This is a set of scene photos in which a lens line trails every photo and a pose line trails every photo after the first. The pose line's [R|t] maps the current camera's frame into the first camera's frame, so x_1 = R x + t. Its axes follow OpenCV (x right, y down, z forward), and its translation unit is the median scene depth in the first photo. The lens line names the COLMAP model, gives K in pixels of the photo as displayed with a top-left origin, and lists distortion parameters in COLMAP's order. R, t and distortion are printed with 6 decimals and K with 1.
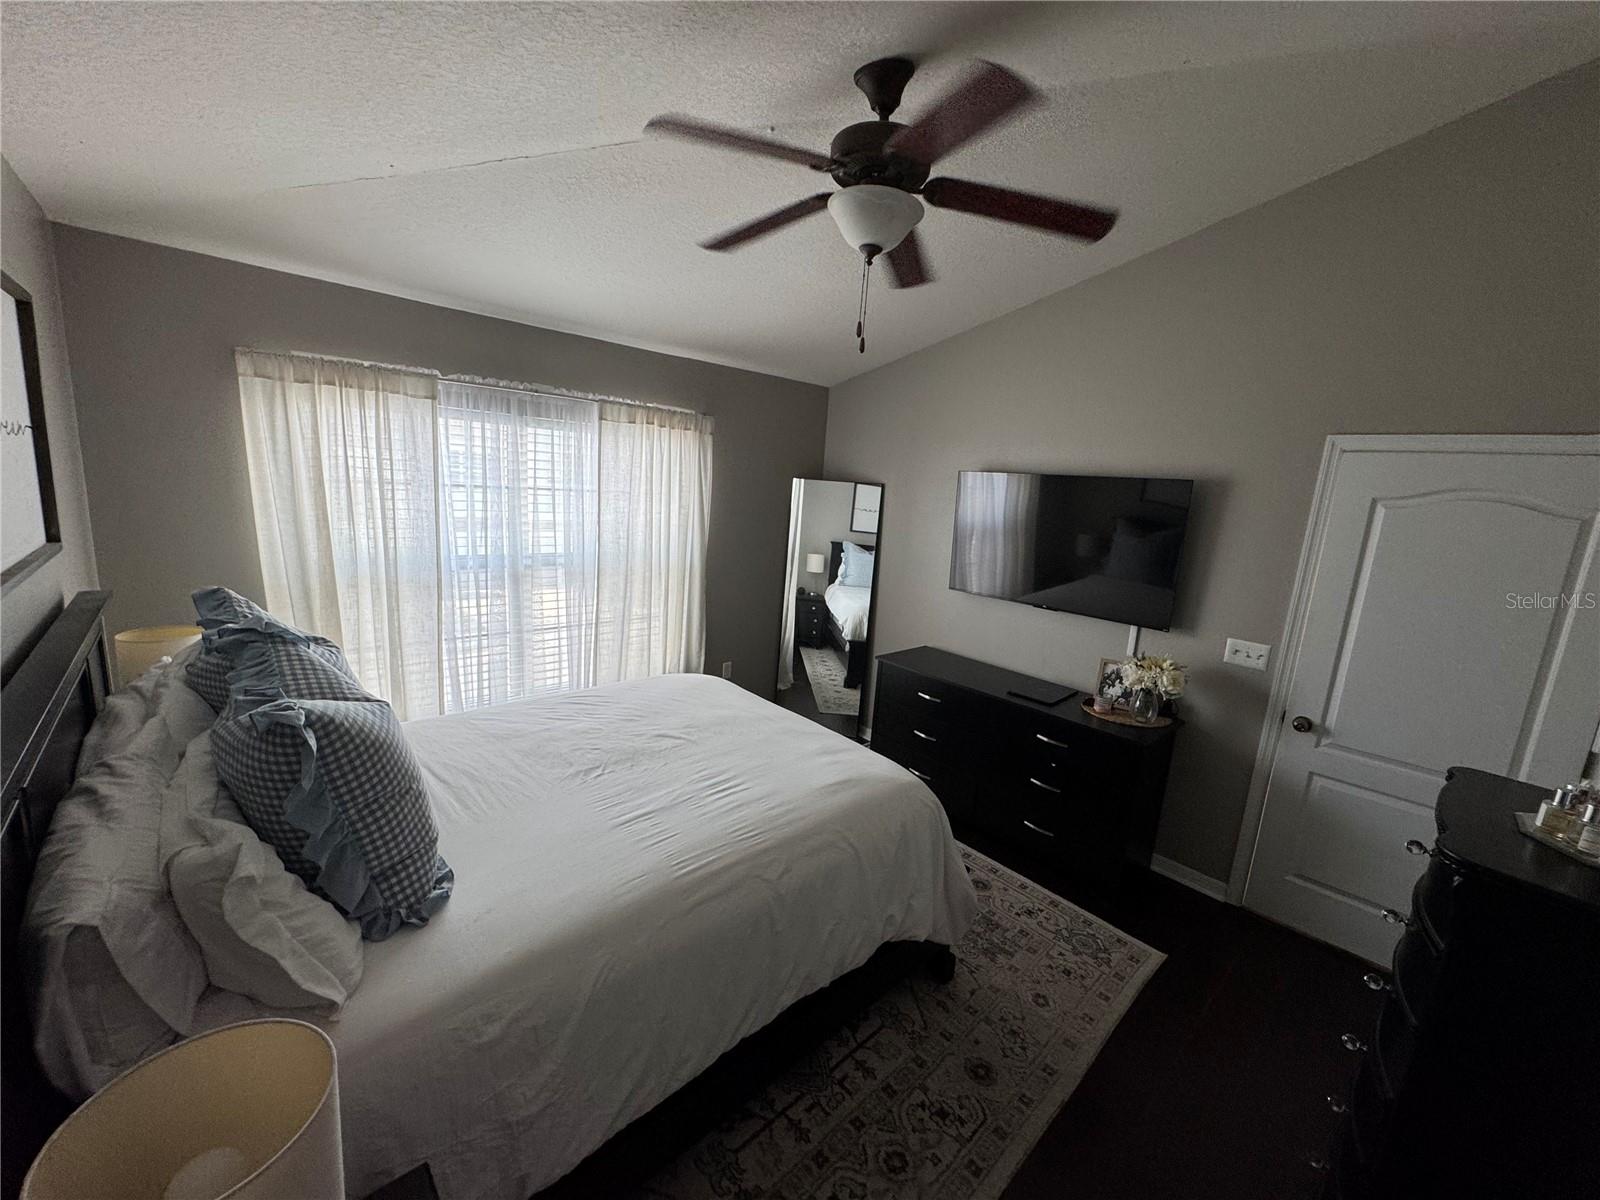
lens RADIAL K [[637.9, 0, 800.0], [0, 637.9, 600.0], [0, 0, 1]] dist [-0.001705, -0.000245]
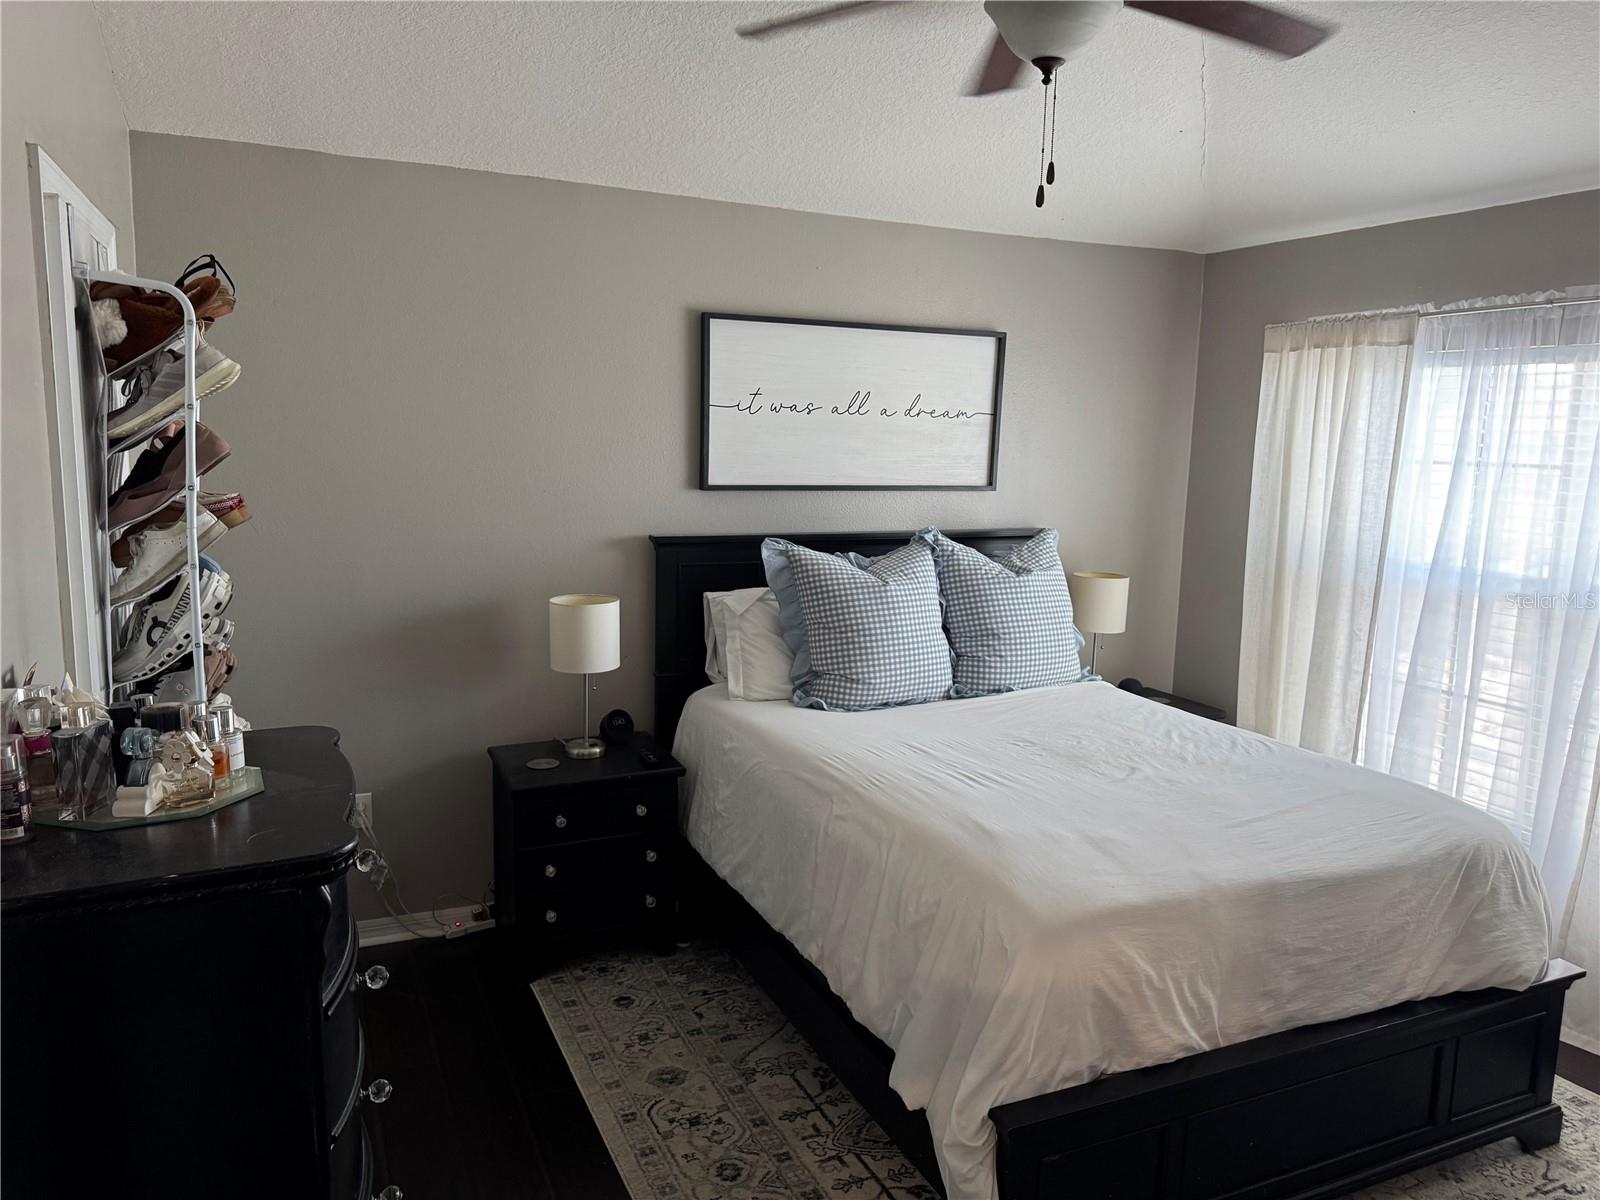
lens RADIAL K [[1131.8, 0, 800.0], [0, 1131.8, 600.0], [0, 0, 1]] dist [0.036466, -0.001704]
pose [[-0.311616, 0.064147, -0.948040, 1.256529], [-0.225280, 0.964285, 0.139295, -0.075022], [0.923117, 0.256981, -0.286035, 1.096581]]
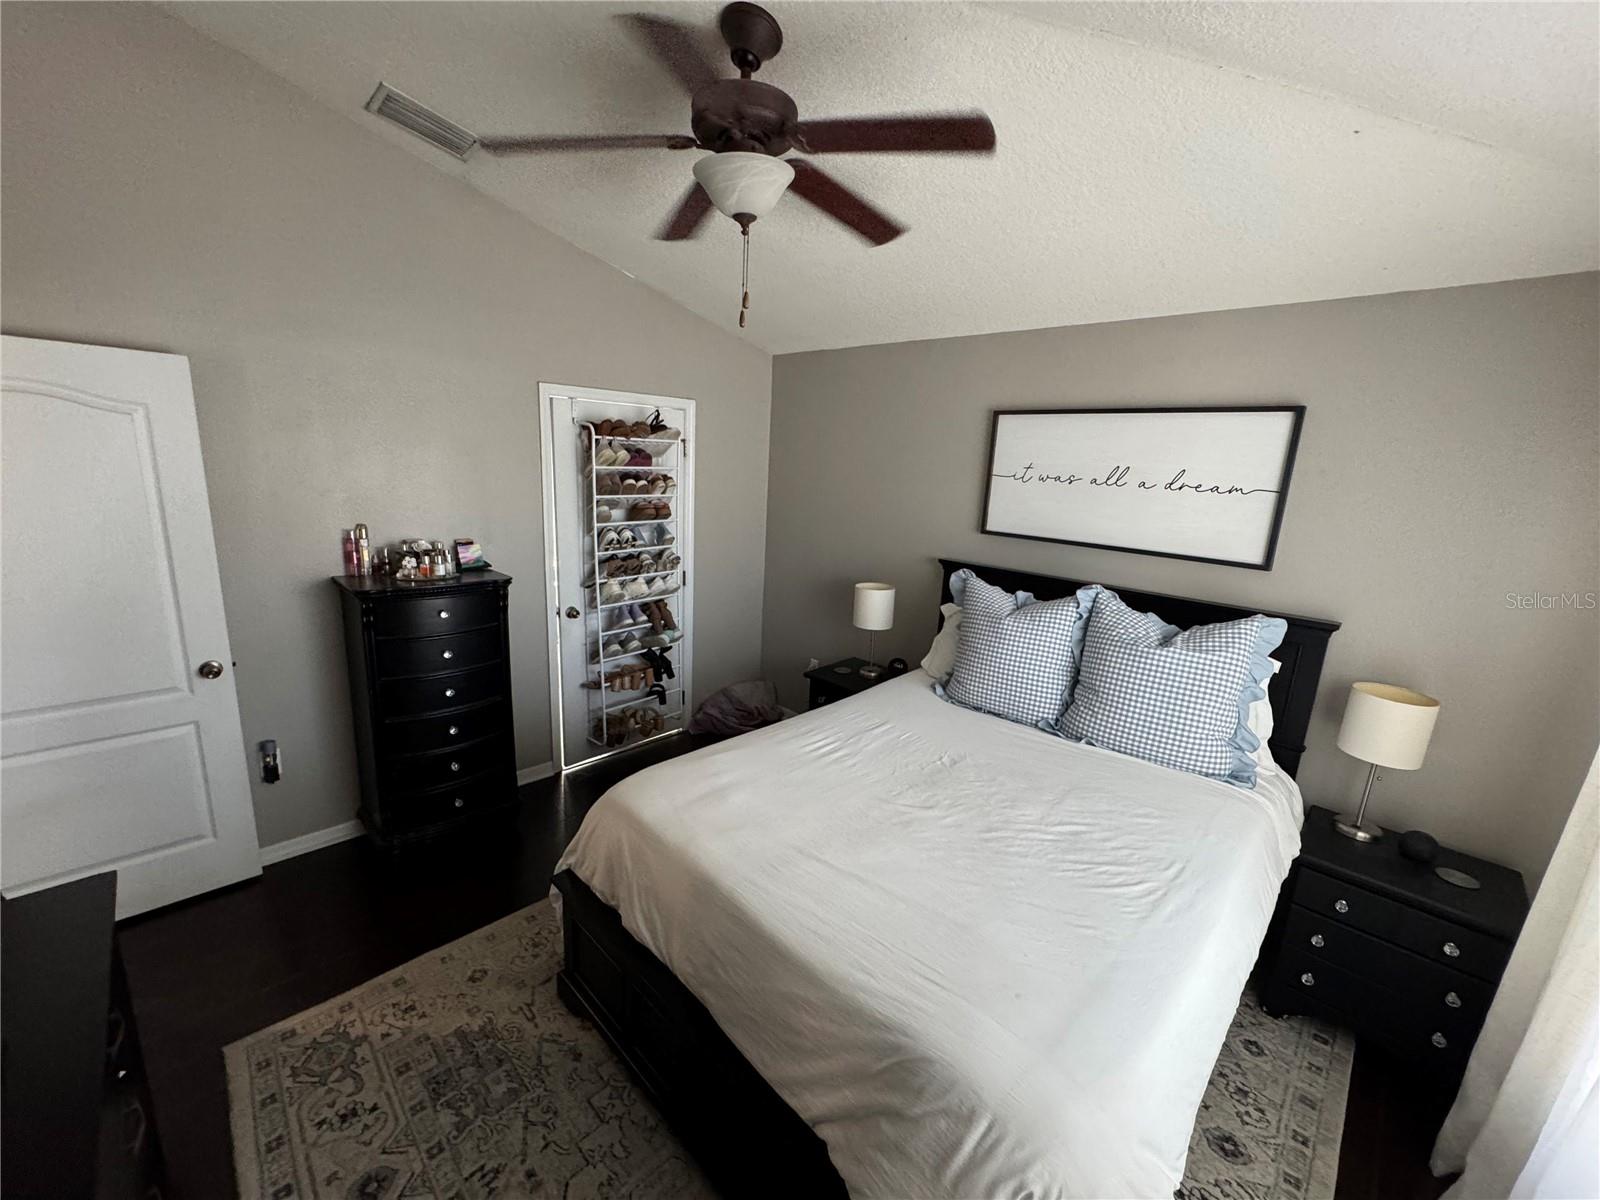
lens RADIAL K [[637.9, 0, 800.0], [0, 637.9, 600.0], [0, 0, 1]] dist [-0.001705, -0.000245]
pose [[-0.992309, -0.108478, -0.059619, 0.020409], [-0.123226, 0.911301, 0.392868, -0.358190], [0.011713, 0.397193, -0.917660, 1.837160]]
